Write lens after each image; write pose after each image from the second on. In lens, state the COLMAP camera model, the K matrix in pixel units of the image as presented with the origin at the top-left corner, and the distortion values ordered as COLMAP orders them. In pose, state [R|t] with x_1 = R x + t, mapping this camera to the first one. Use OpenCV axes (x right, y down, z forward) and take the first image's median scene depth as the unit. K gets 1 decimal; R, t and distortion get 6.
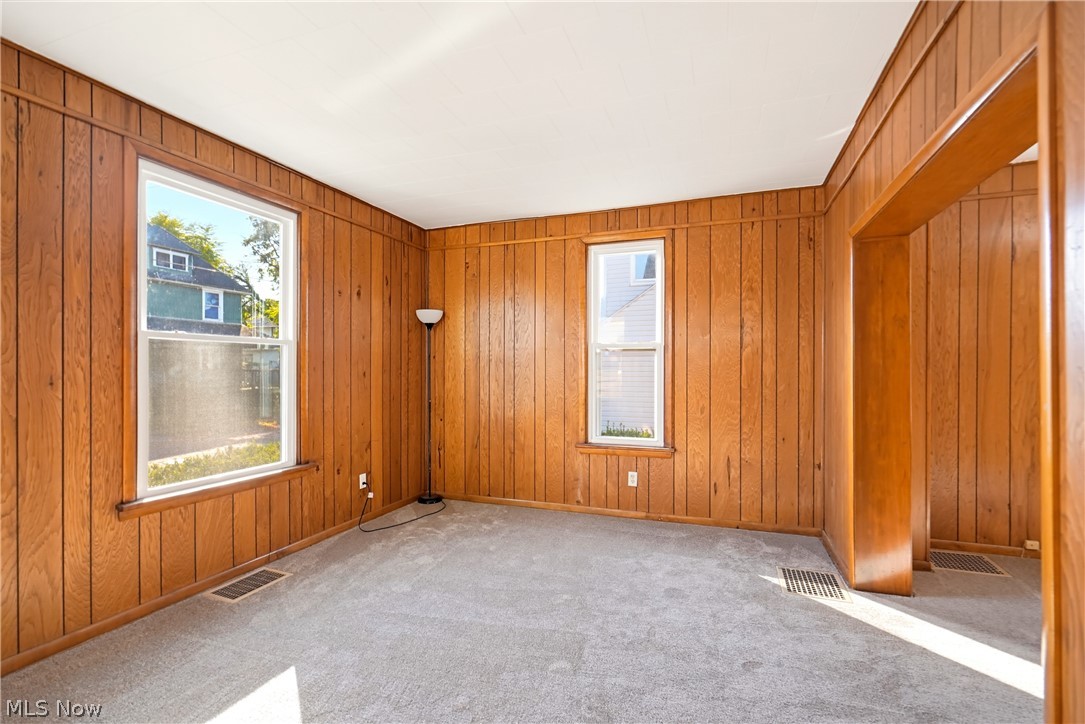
lens RADIAL K [[498.5, 0, 547.9], [0, 498.5, 371.4], [0, 0, 1]] dist [-0.014699, 0.002691]
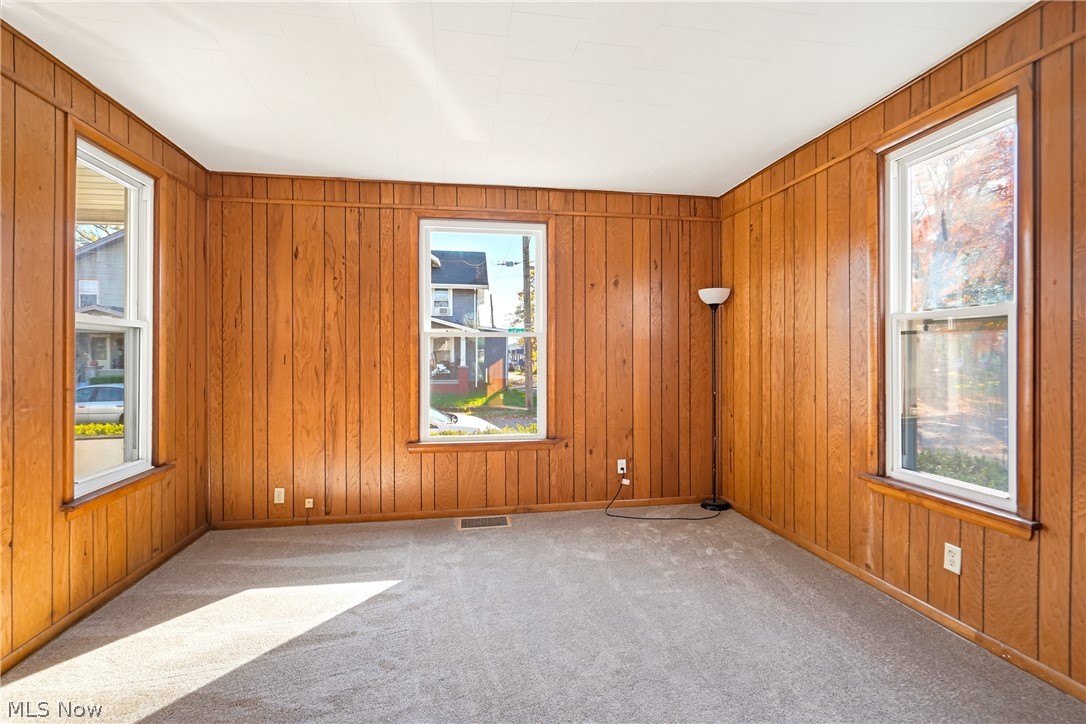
lens RADIAL K [[498.9, 0, 542.2], [0, 498.9, 359.6], [0, 0, 1]] dist [-0.014699, 0.002691]
pose [[0.482393, 0.003557, -0.875948, 0.436259], [-0.001712, 0.999994, 0.003117, -0.001373], [0.875953, -0.000004, 0.482396, 0.357313]]
